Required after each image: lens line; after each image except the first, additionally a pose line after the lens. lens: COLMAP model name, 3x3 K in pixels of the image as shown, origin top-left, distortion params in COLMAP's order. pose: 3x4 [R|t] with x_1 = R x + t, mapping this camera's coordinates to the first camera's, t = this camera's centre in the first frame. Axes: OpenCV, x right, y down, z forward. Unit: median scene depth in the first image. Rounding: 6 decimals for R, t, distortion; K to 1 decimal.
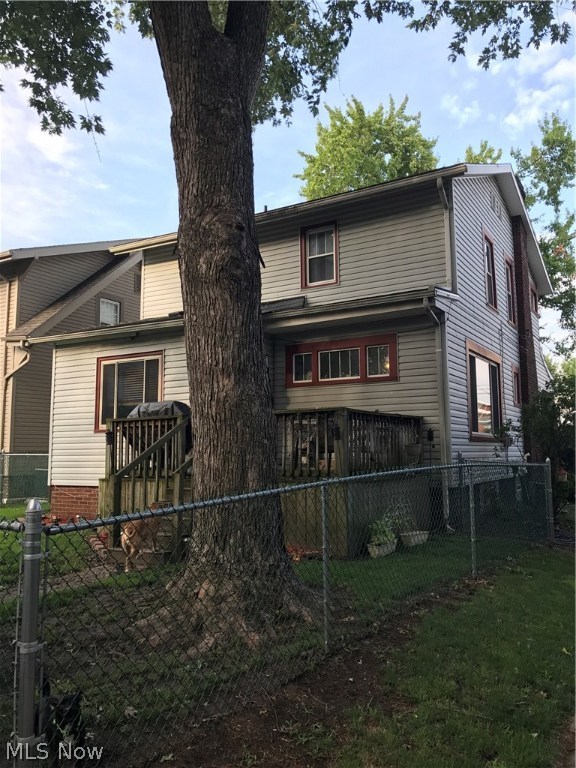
lens RADIAL K [[632.2, 0, 288.1], [0, 632.2, 383.5], [0, 0, 1]] dist [-0.020659, -0.014008]
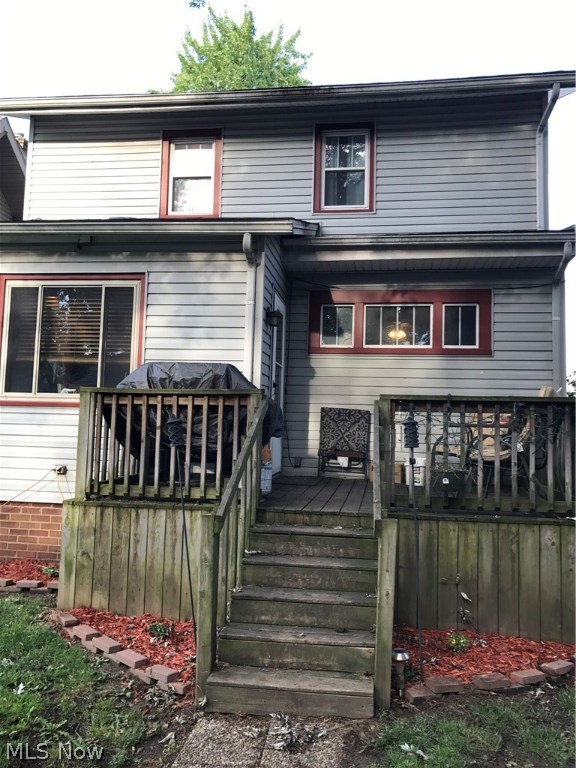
lens RADIAL K [[632.2, 0, 288.2], [0, 632.2, 381.6], [0, 0, 1]] dist [-0.020659, -0.014008]
pose [[0.922413, 0.060430, 0.381448, -0.277641], [-0.076420, 0.996713, 0.026895, 0.020391], [-0.378569, -0.053958, 0.923999, 0.387951]]
